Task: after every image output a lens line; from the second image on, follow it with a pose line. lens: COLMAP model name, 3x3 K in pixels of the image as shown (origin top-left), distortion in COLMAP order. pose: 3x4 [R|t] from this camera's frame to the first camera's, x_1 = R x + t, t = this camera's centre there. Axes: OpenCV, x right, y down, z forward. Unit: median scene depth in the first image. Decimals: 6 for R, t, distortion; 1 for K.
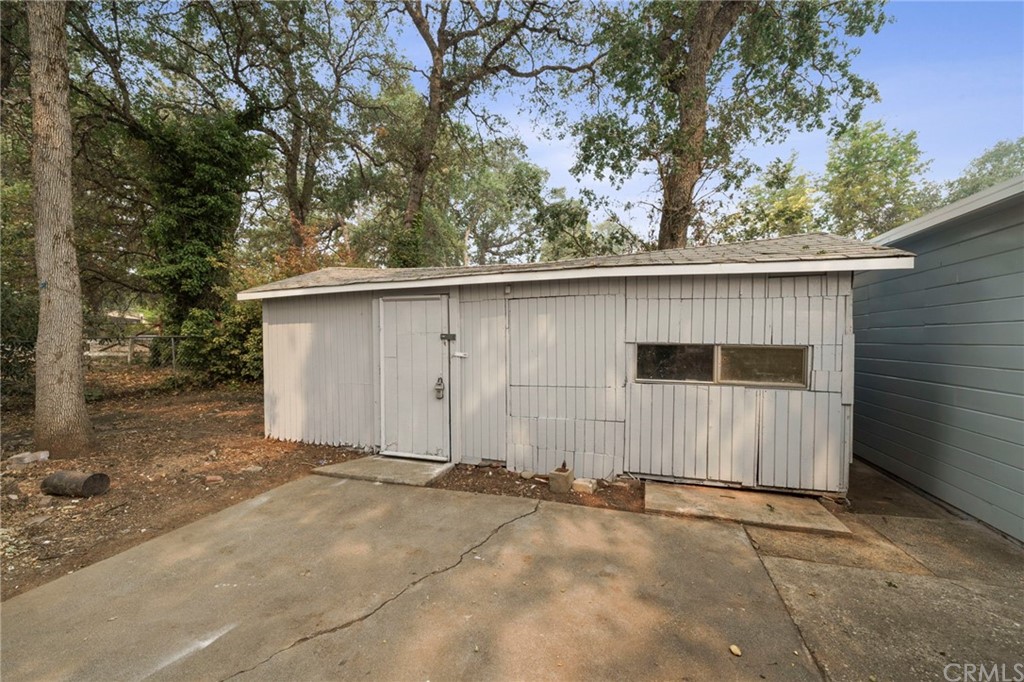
lens RADIAL K [[403.9, 0, 521.9], [0, 403.9, 351.6], [0, 0, 1]] dist [-0.002523, -0.000143]
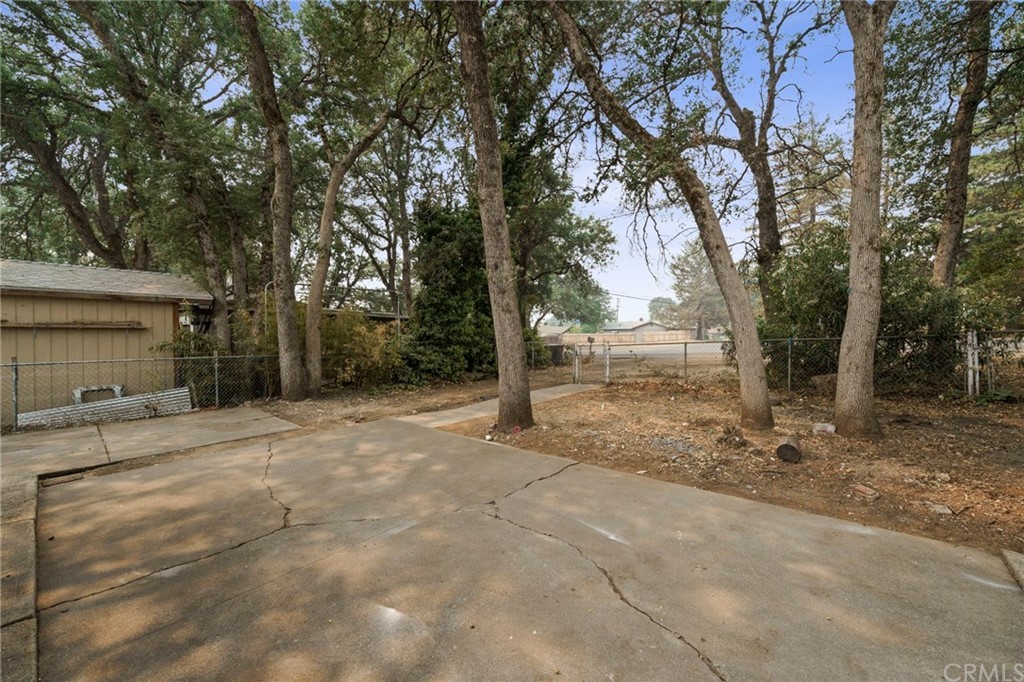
lens RADIAL K [[403.9, 0, 501.7], [0, 403.9, 338.4], [0, 0, 1]] dist [-0.002523, -0.000143]
pose [[-0.407509, 0.013215, -0.913106, 0.403815], [-0.022395, 0.999450, 0.024459, -0.031547], [0.912927, 0.030416, -0.406989, 0.632899]]
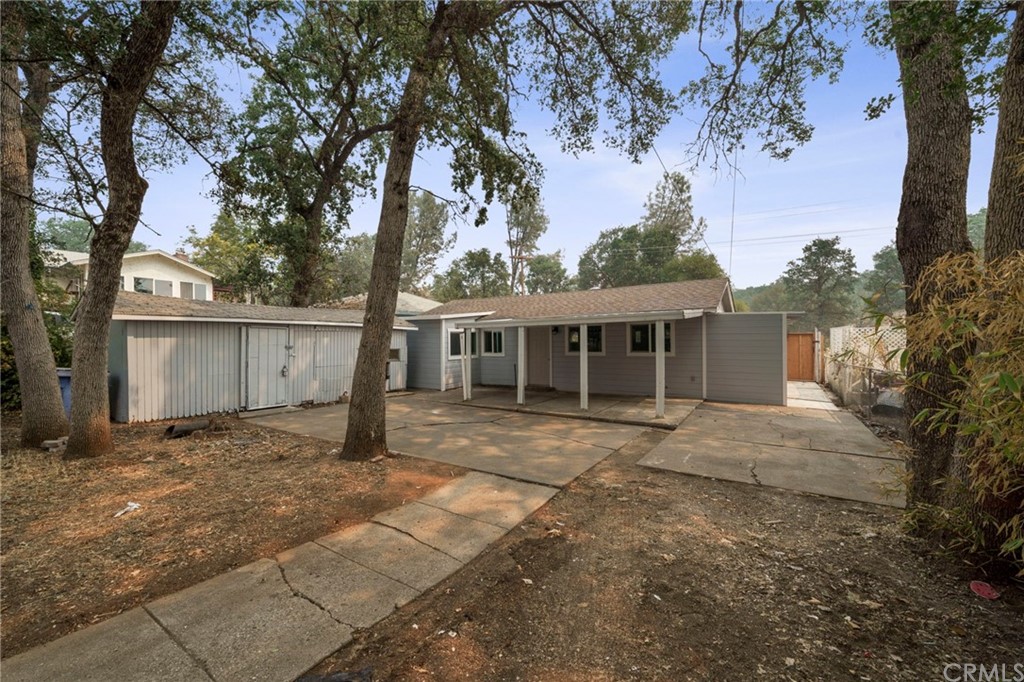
lens RADIAL K [[403.9, 0, 510.9], [0, 403.9, 340.7], [0, 0, 1]] dist [-0.002523, -0.000143]
pose [[0.276671, 0.010938, 0.960902, -2.395974], [0.019568, 0.999664, -0.017013, -0.007283], [-0.960765, 0.023510, 0.276364, -0.946720]]
